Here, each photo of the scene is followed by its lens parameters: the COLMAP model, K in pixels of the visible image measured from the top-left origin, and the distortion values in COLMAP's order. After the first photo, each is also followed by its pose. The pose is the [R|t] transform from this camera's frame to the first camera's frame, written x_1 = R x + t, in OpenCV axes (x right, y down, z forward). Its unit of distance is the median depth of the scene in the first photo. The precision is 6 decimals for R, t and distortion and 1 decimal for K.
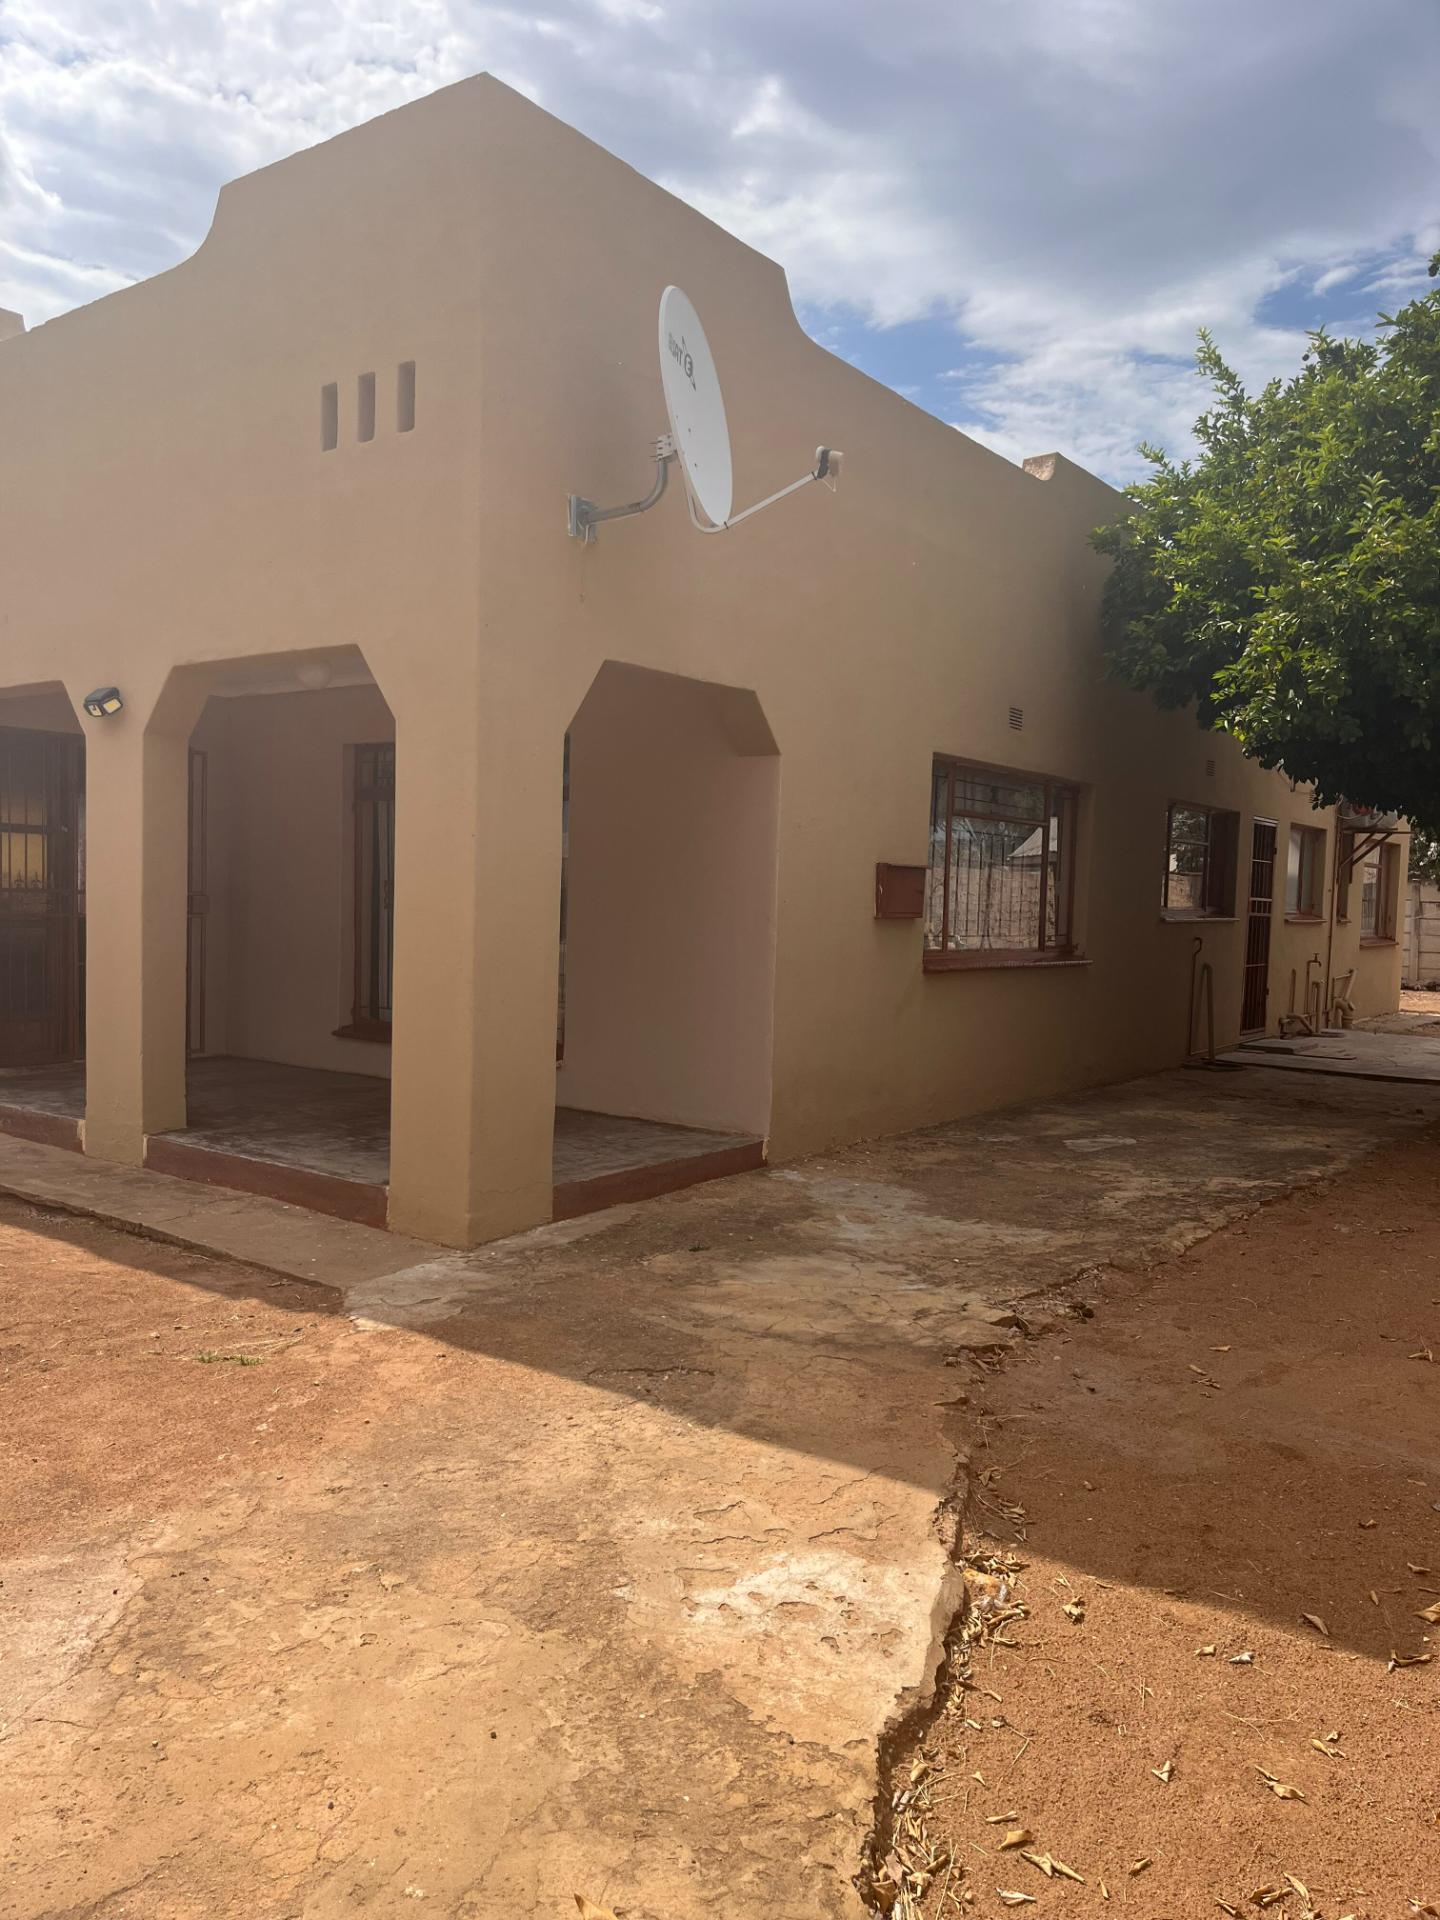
lens RADIAL K [[1459.7, 0, 716.9], [0, 1459.7, 963.3], [0, 0, 1]] dist [0.047465, -0.072403]
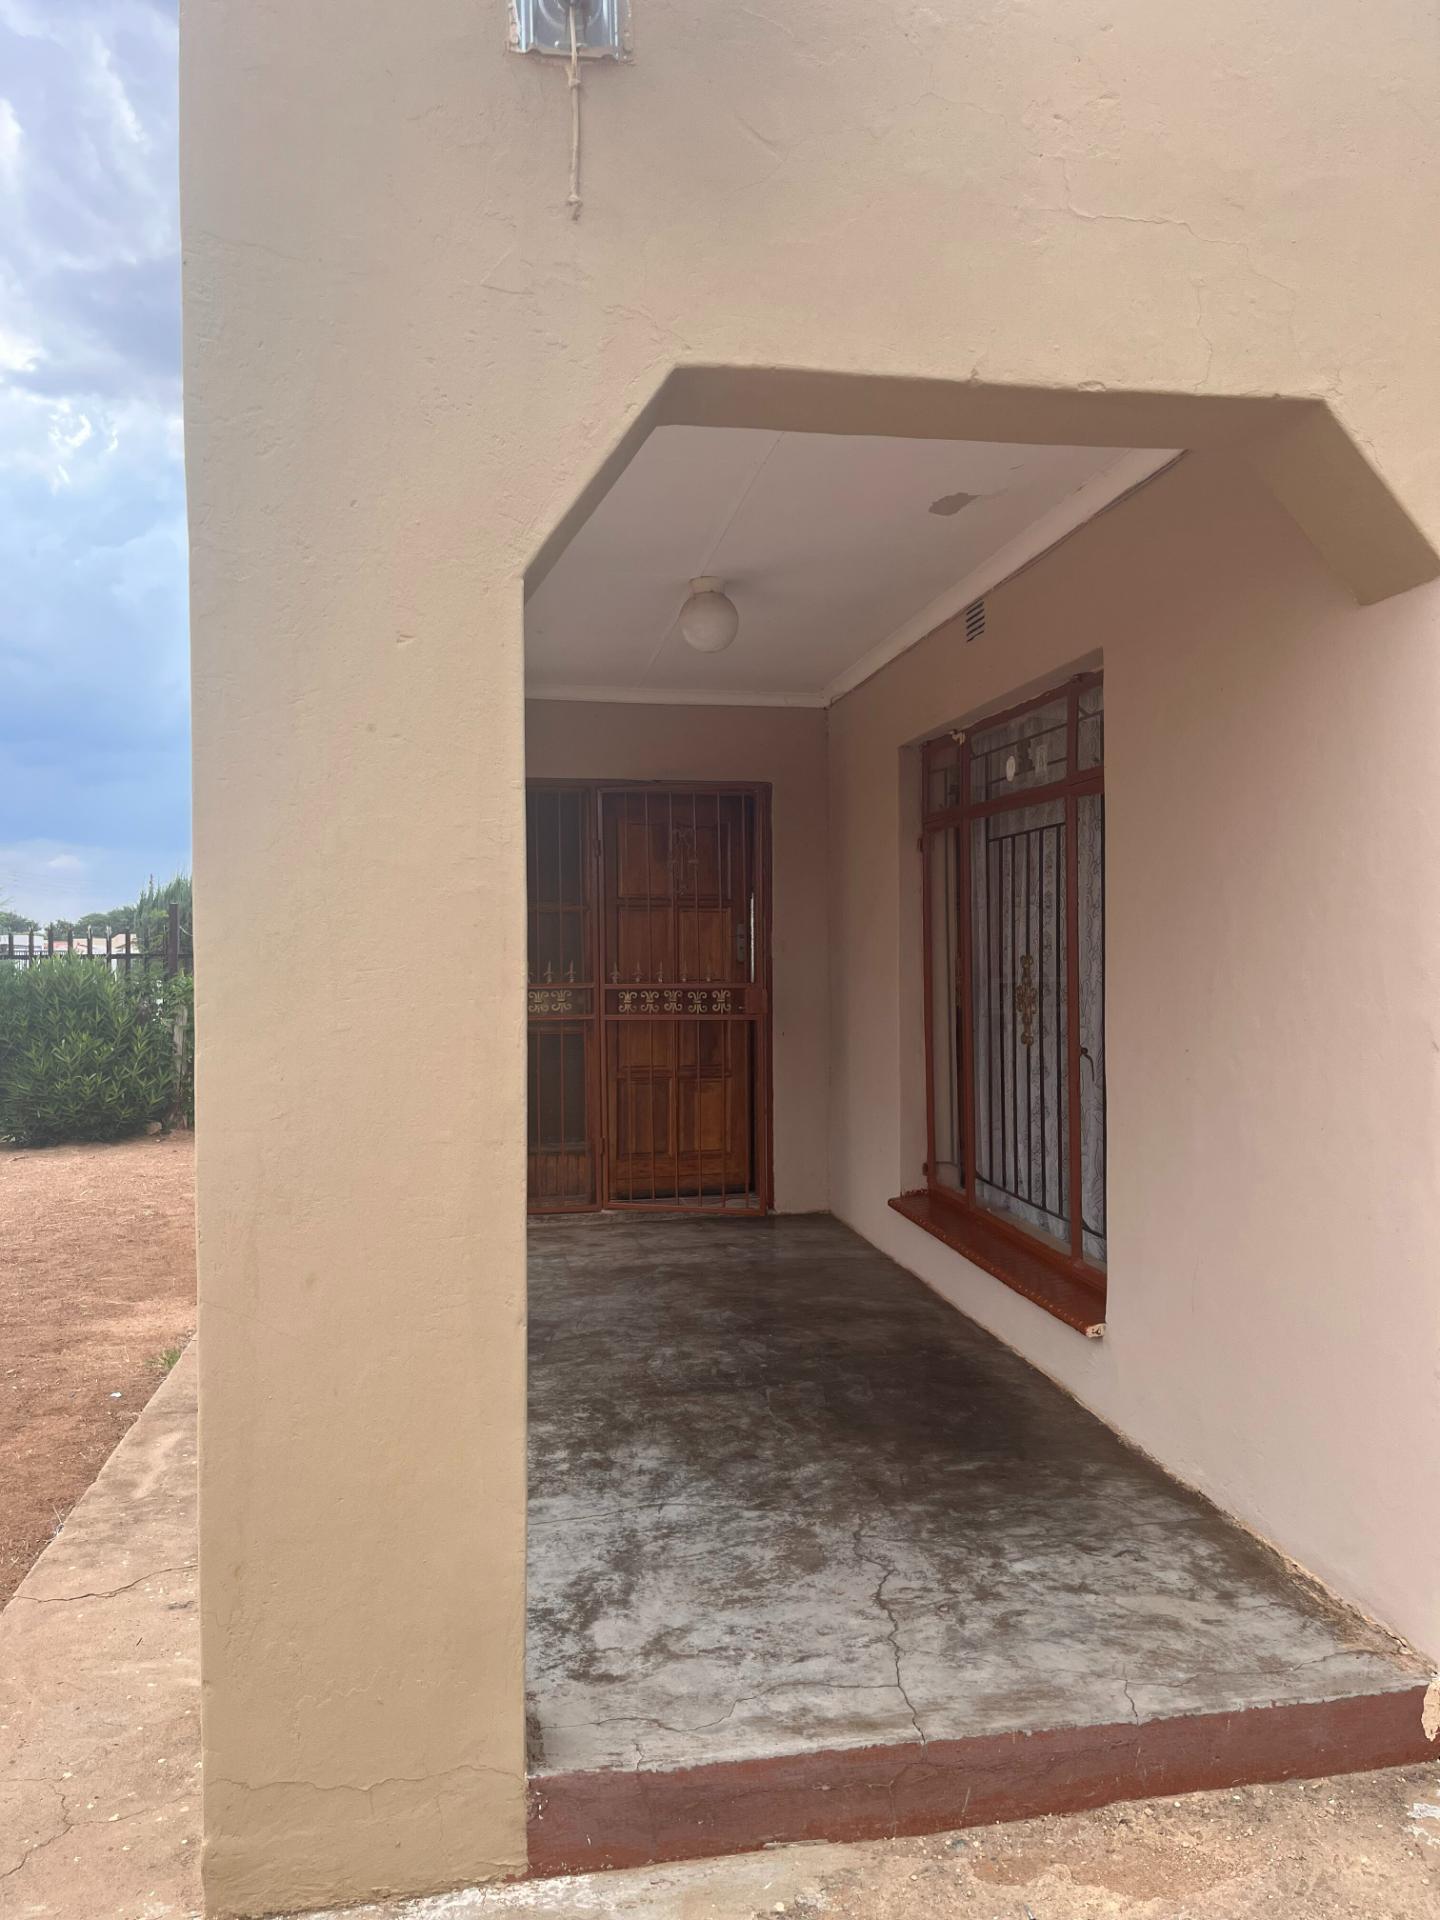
lens RADIAL K [[1459.7, 0, 726.8], [0, 1459.7, 960.4], [0, 0, 1]] dist [0.047465, -0.072403]
pose [[0.728393, -0.024717, -0.684714, 0.120496], [-0.011797, 0.998749, -0.048602, -0.024935], [0.685058, 0.043479, 0.727190, 0.488729]]
